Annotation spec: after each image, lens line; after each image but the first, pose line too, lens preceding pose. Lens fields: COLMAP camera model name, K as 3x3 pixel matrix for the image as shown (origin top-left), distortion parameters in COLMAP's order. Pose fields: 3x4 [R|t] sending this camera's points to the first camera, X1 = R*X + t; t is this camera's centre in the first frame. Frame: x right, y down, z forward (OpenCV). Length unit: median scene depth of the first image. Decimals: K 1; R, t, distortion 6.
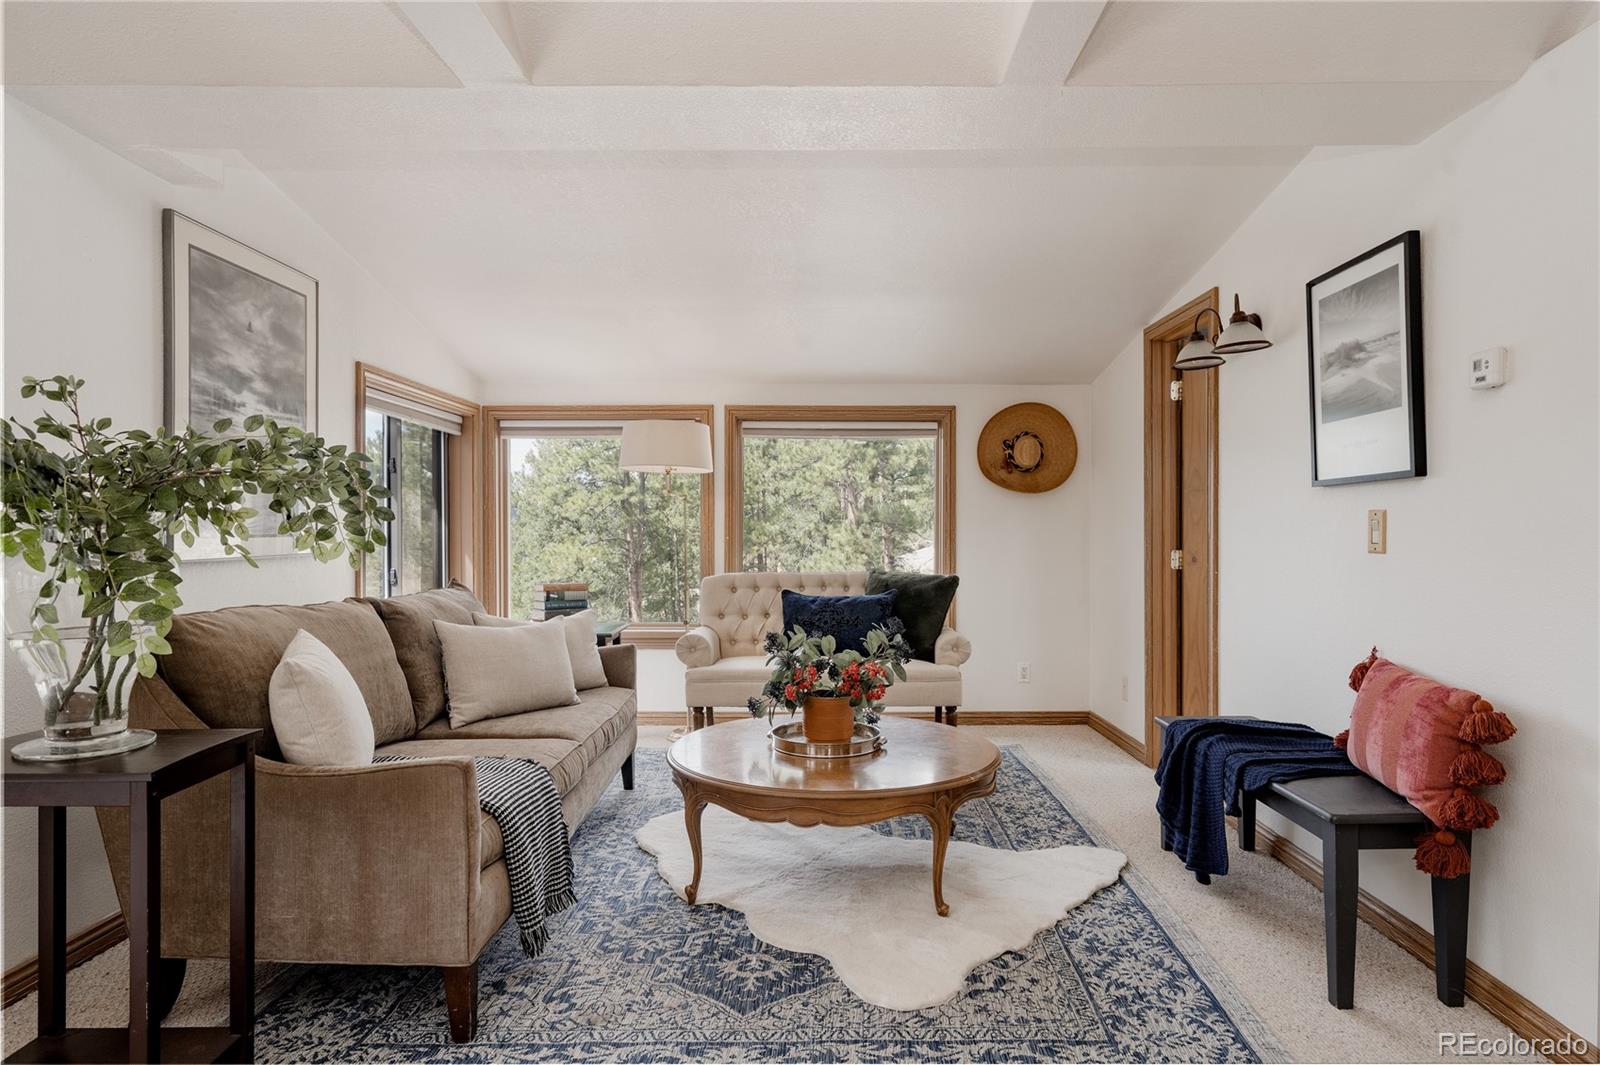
lens RADIAL K [[924.4, 0, 825.3], [0, 924.4, 541.5], [0, 0, 1]] dist [0.000640, 0.001267]
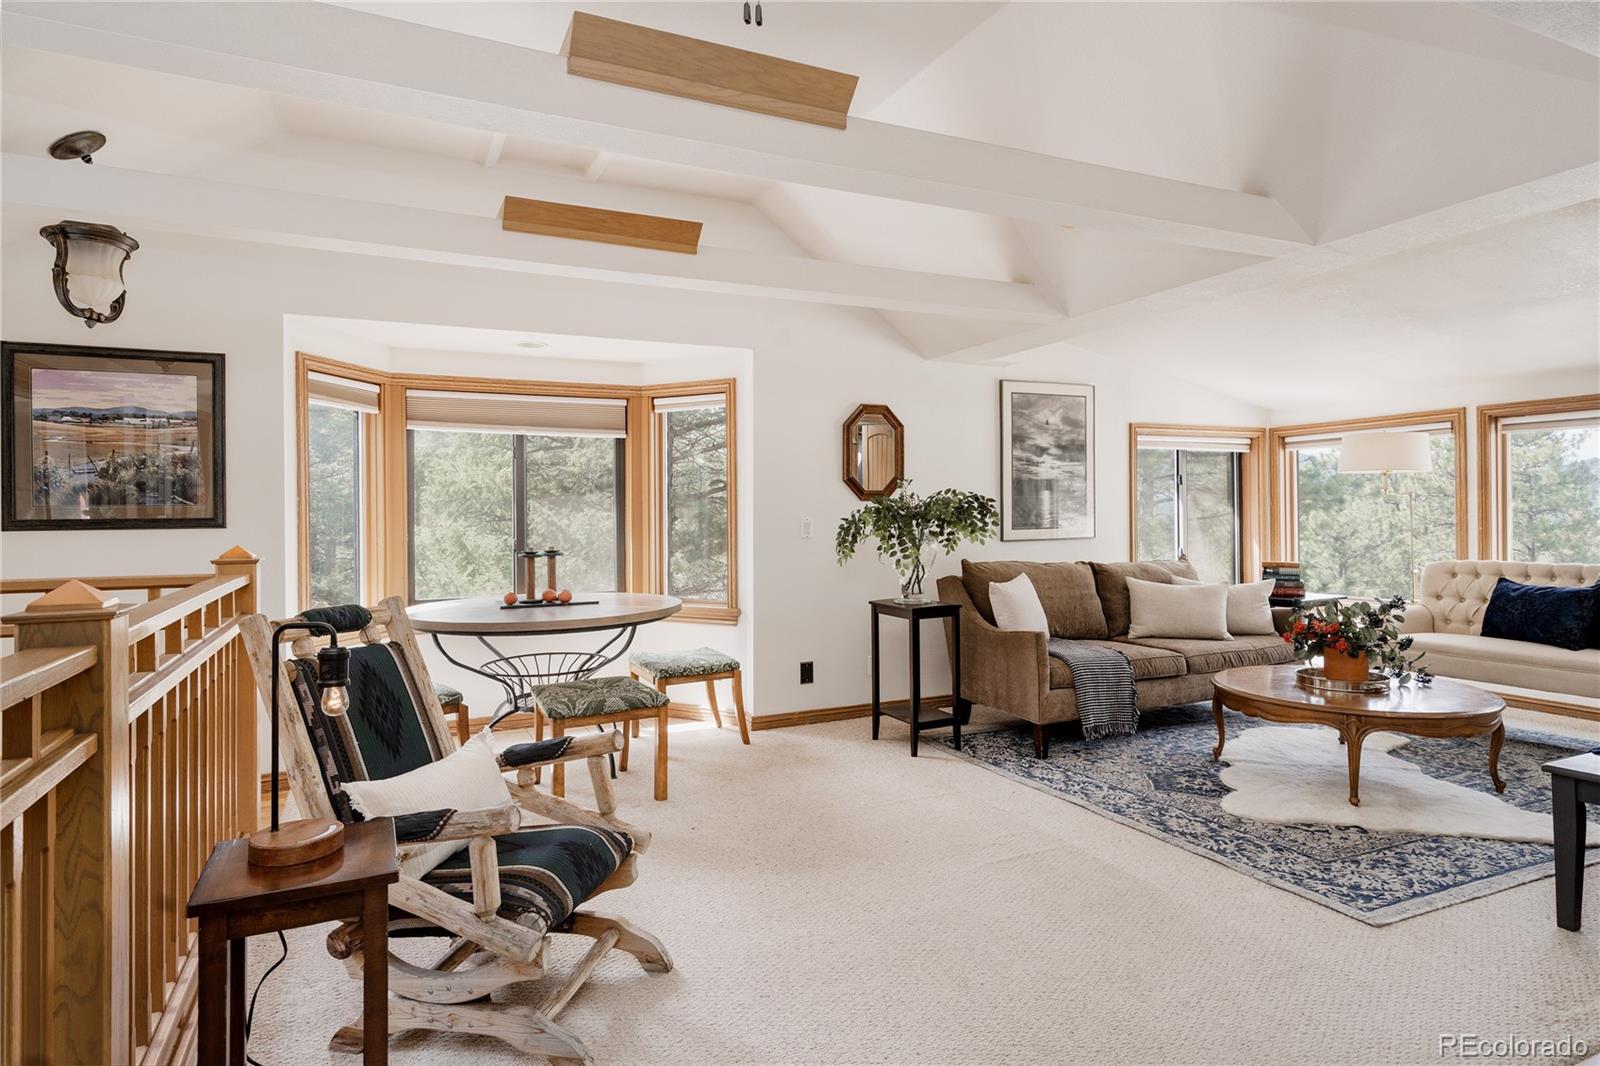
lens RADIAL K [[876.4, 0, 772.3], [0, 876.4, 509.8], [0, 0, 1]] dist [0.001398, 0.002068]
pose [[0.407660, -0.011800, -0.913058, 1.037077], [-0.000184, 0.999915, -0.013004, -0.025667], [0.913134, 0.005469, 0.407623, -0.366069]]
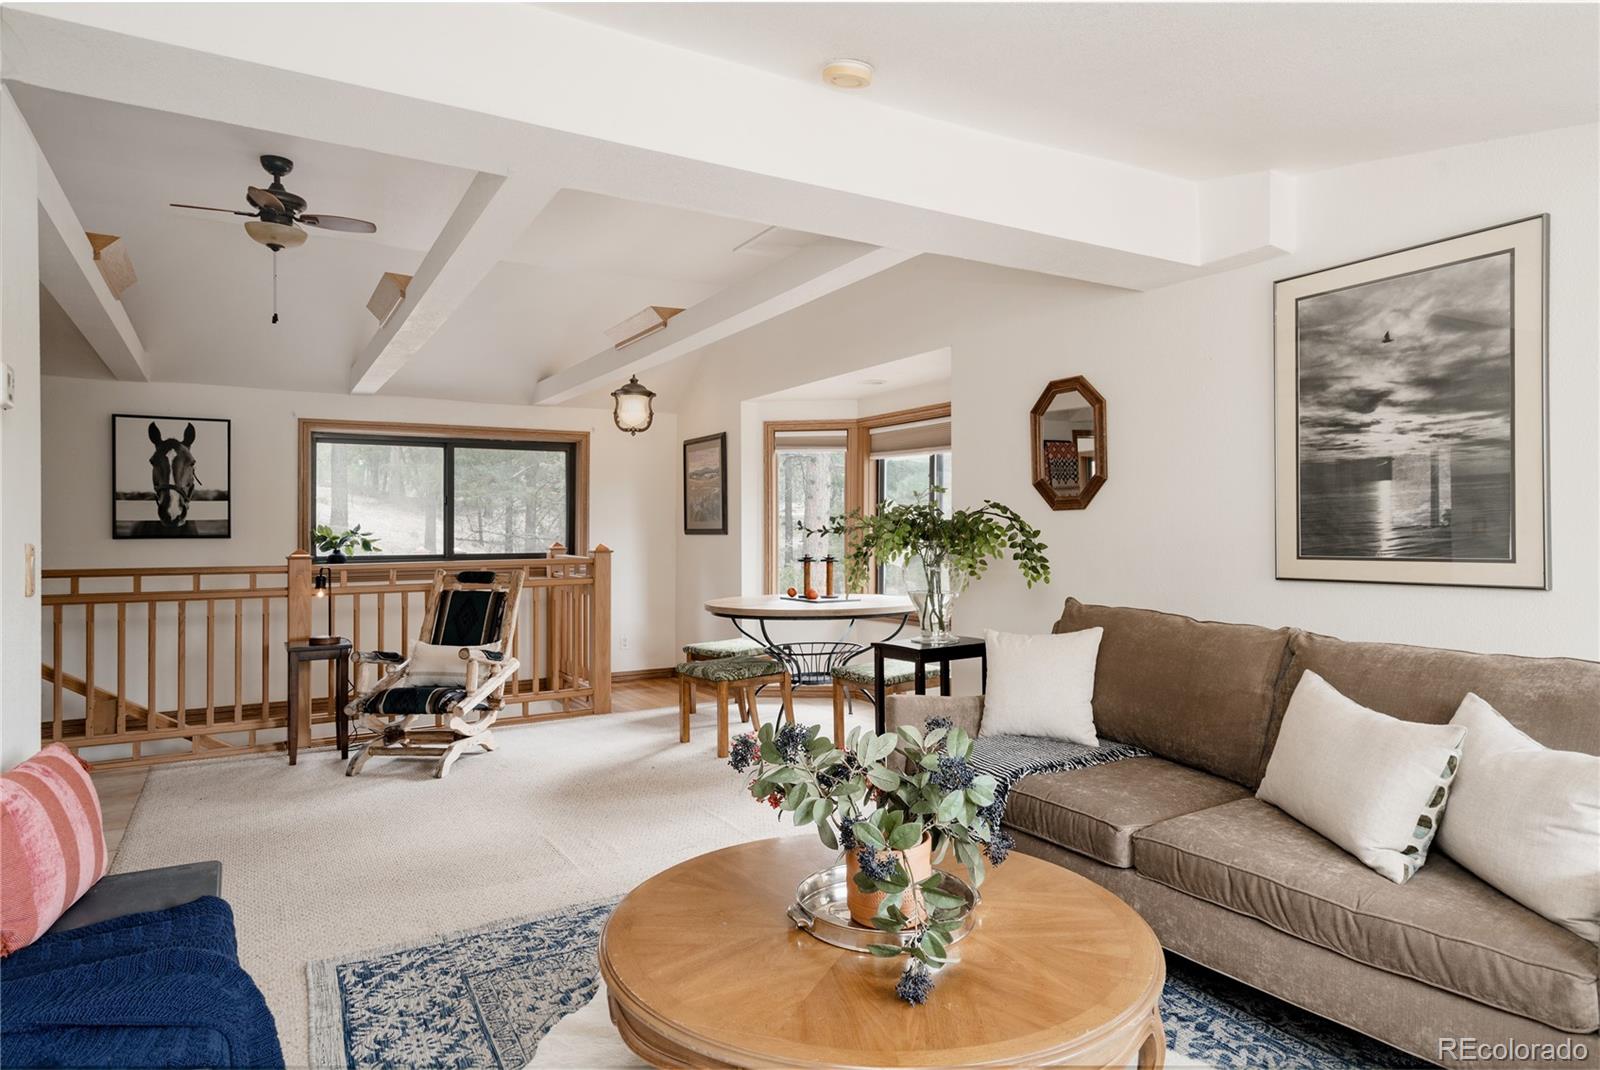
lens RADIAL K [[926.6, 0, 808.6], [0, 926.6, 527.4], [0, 0, 1]] dist [0.006536, 0.001008]
pose [[-0.856944, 0.000040, -0.515409, 0.447940], [-0.003682, 0.999974, 0.006200, -0.052681], [0.515396, 0.007210, -0.856922, 1.848326]]
